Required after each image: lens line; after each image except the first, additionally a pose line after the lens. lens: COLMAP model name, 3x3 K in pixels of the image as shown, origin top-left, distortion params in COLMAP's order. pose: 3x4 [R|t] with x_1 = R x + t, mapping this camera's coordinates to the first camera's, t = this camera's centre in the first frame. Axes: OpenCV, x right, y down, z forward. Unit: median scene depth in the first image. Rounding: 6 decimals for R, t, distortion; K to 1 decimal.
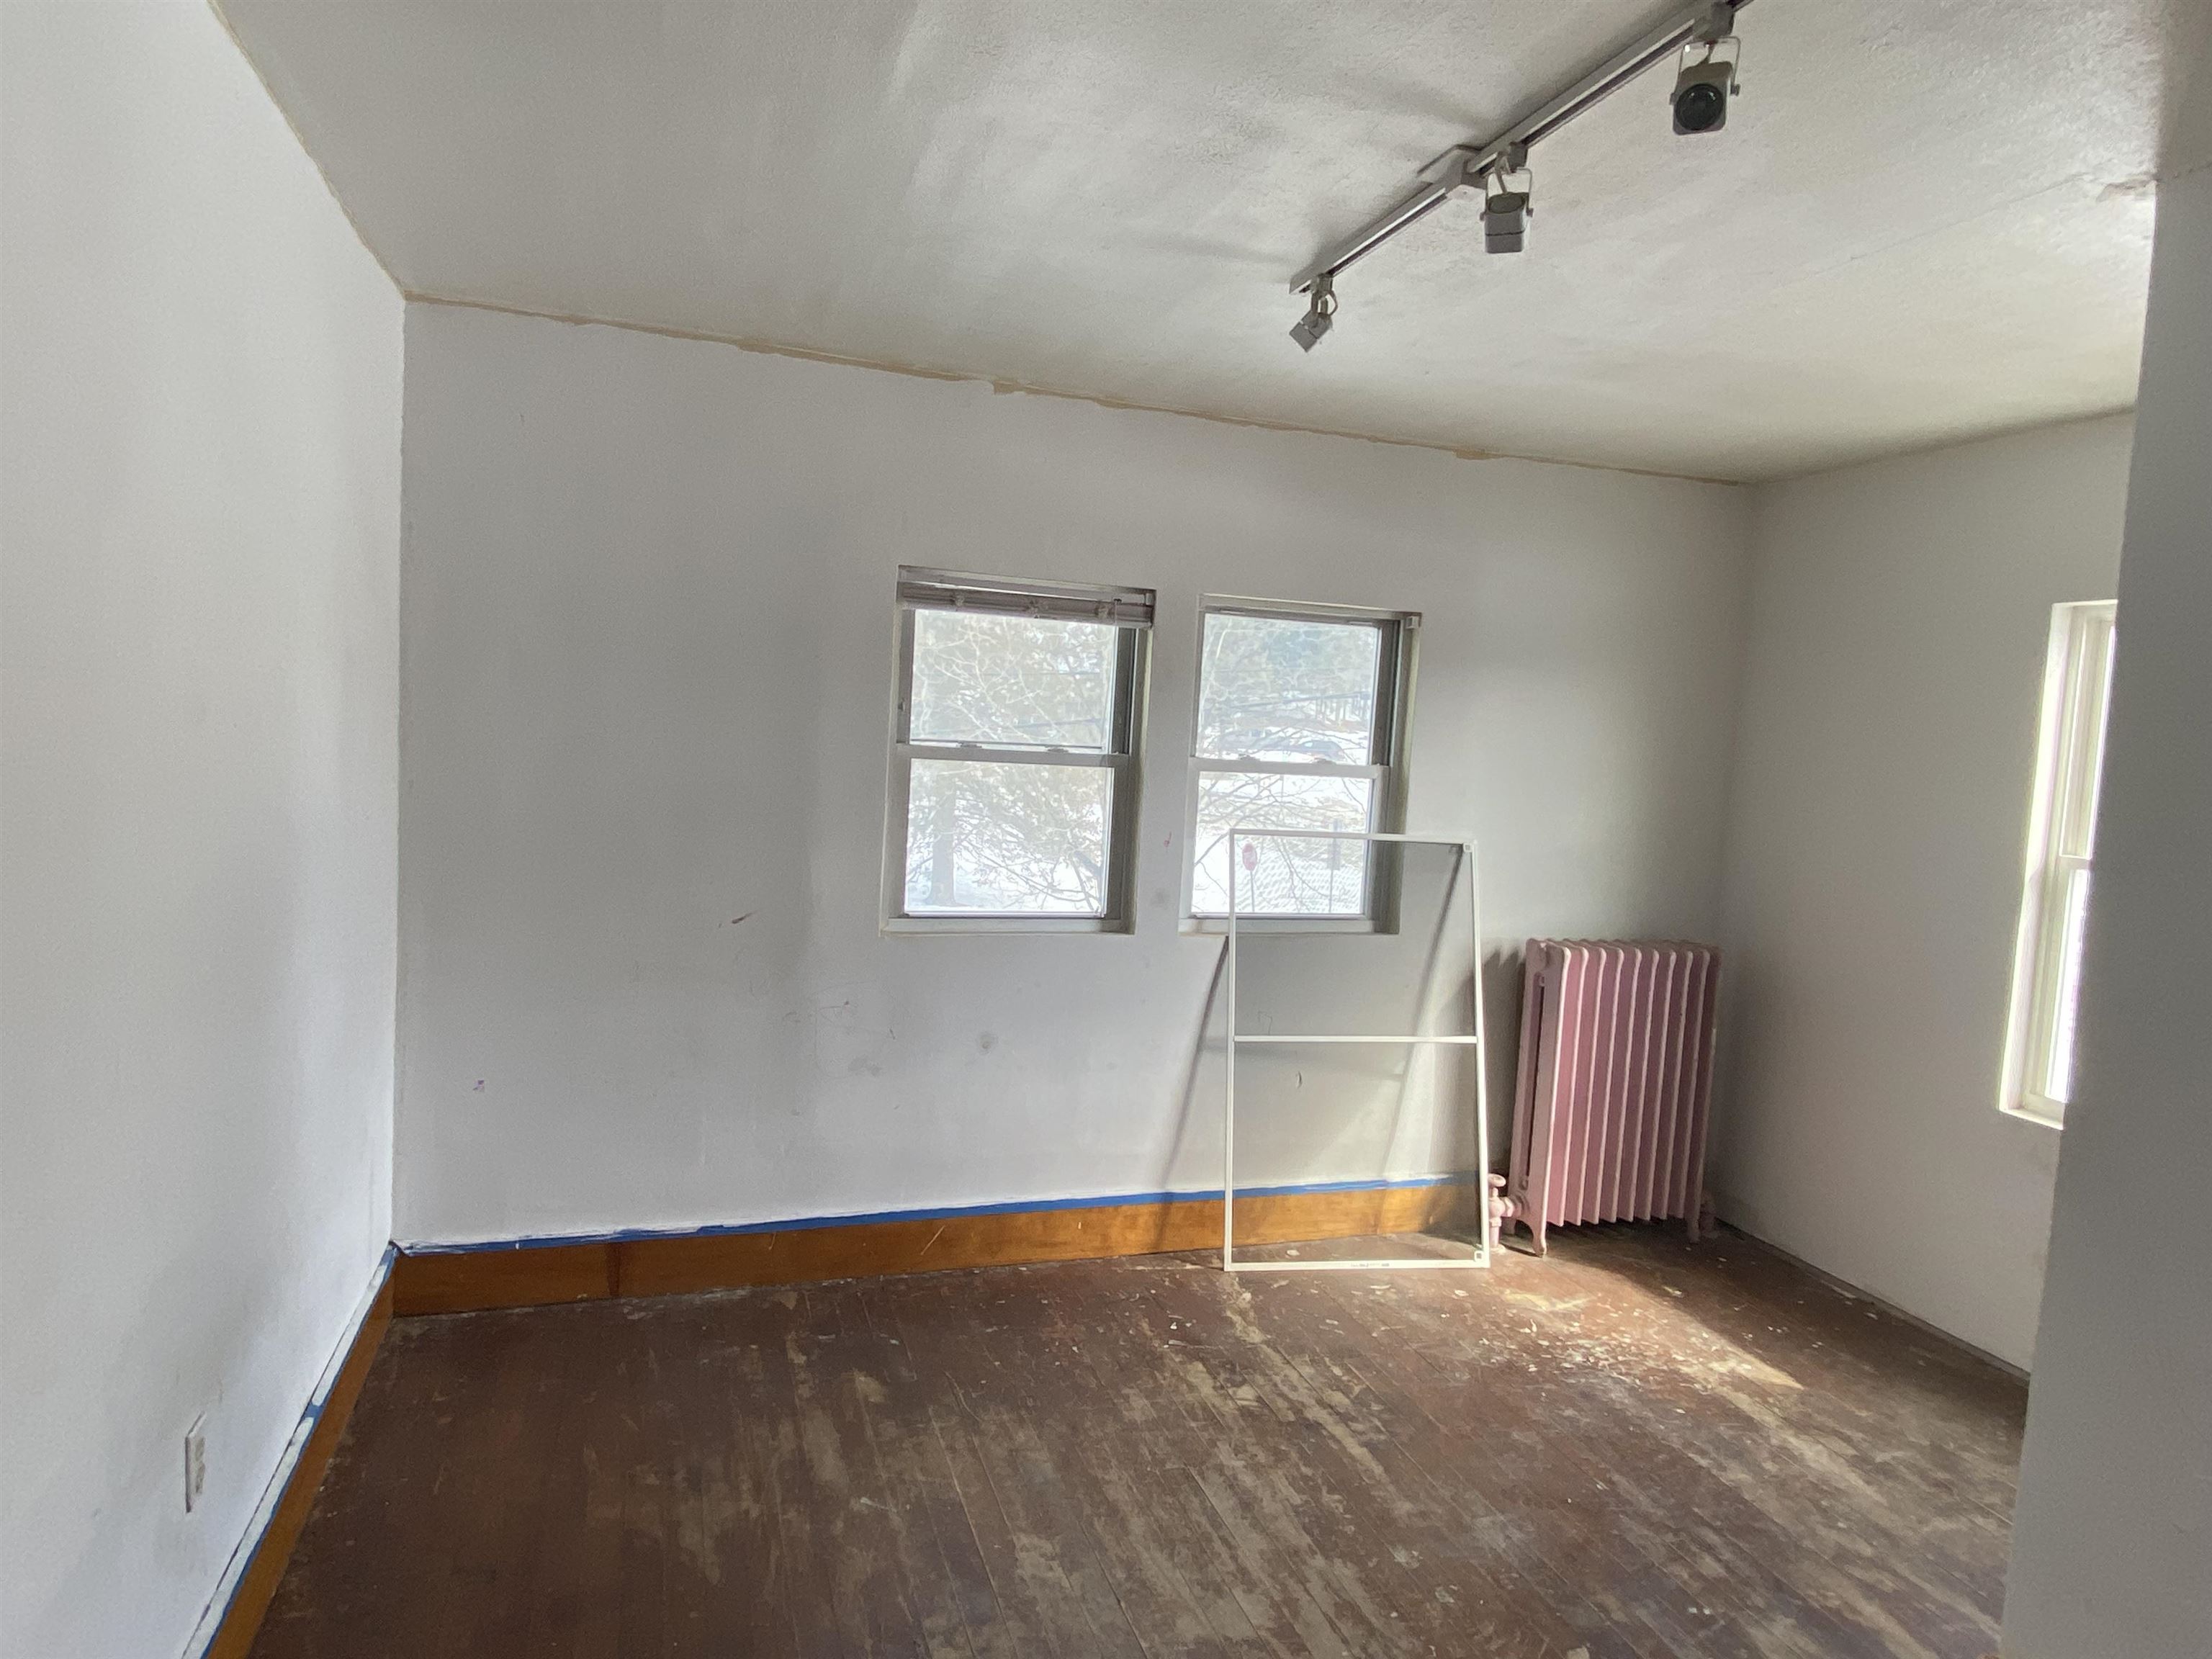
lens RADIAL K [[1287.5, 0, 1107.6], [0, 1287.5, 816.9], [0, 0, 1]] dist [0.066483, -0.067224]
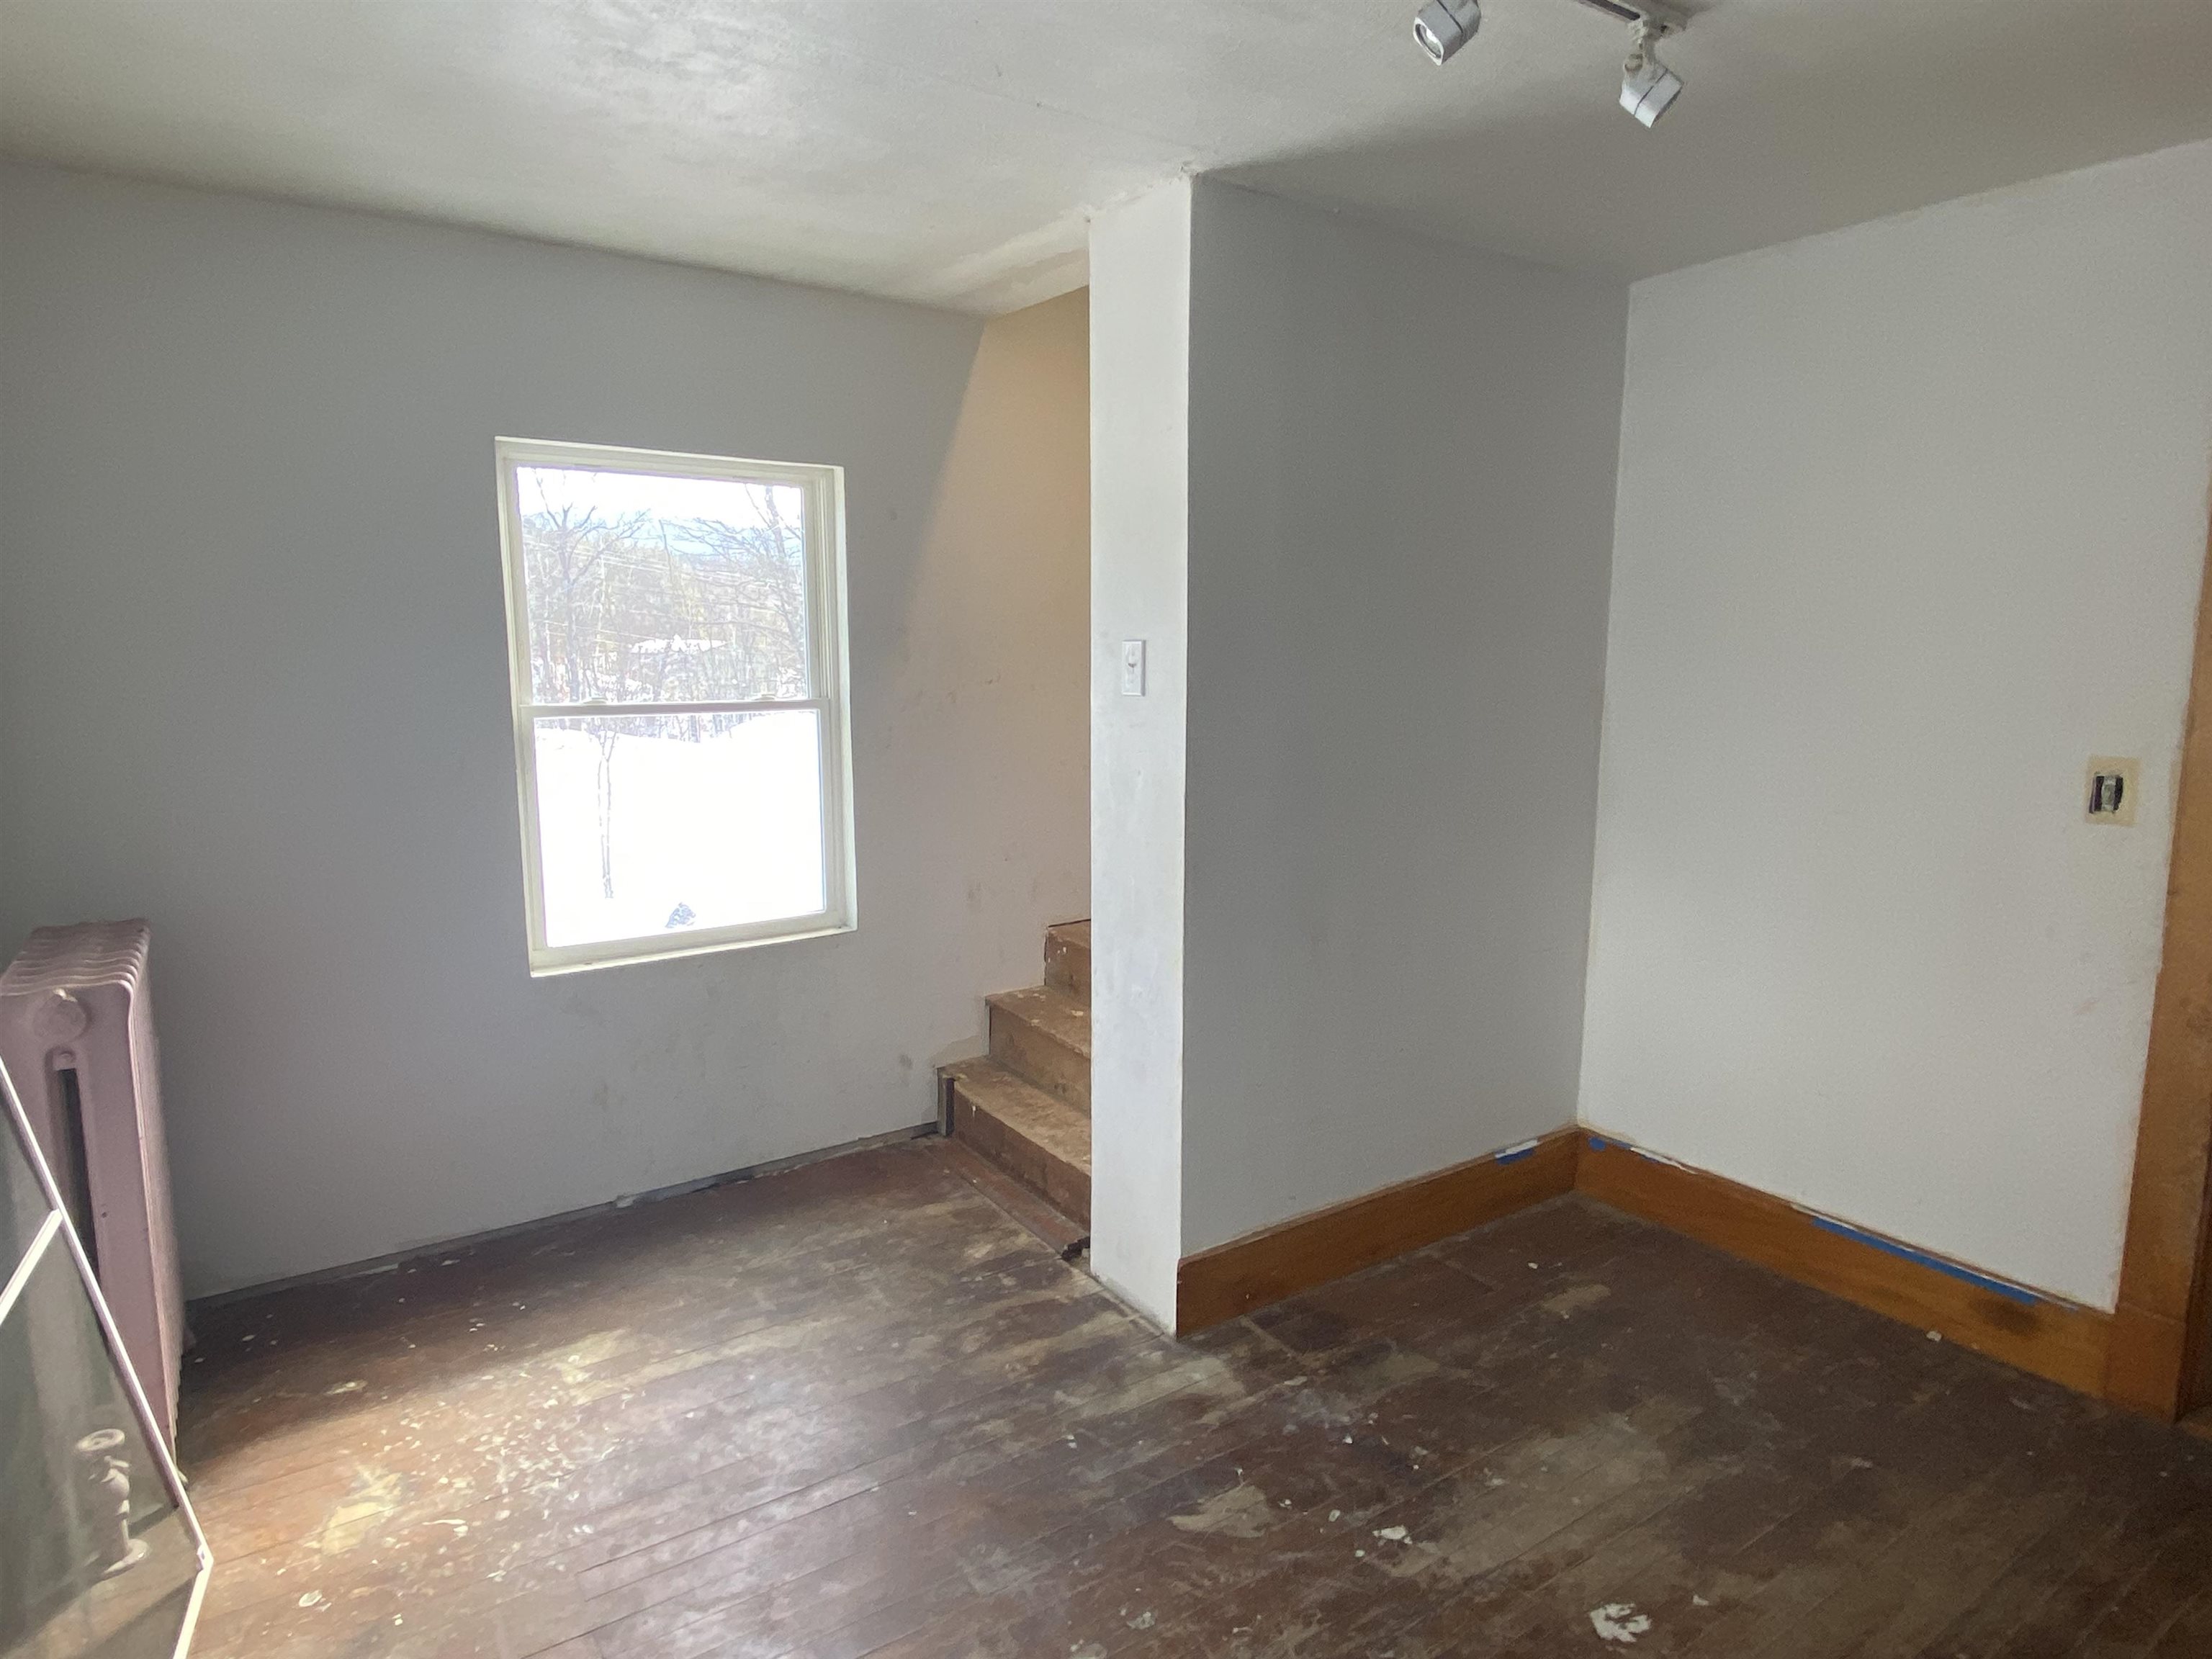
lens RADIAL K [[1287.5, 0, 1107.6], [0, 1287.5, 816.9], [0, 0, 1]] dist [0.066483, -0.067224]
pose [[-0.264959, -0.191057, 0.945142, -0.315403], [0.059745, 0.975038, 0.213849, -0.068676], [-0.962407, 0.113129, -0.246930, 0.845118]]
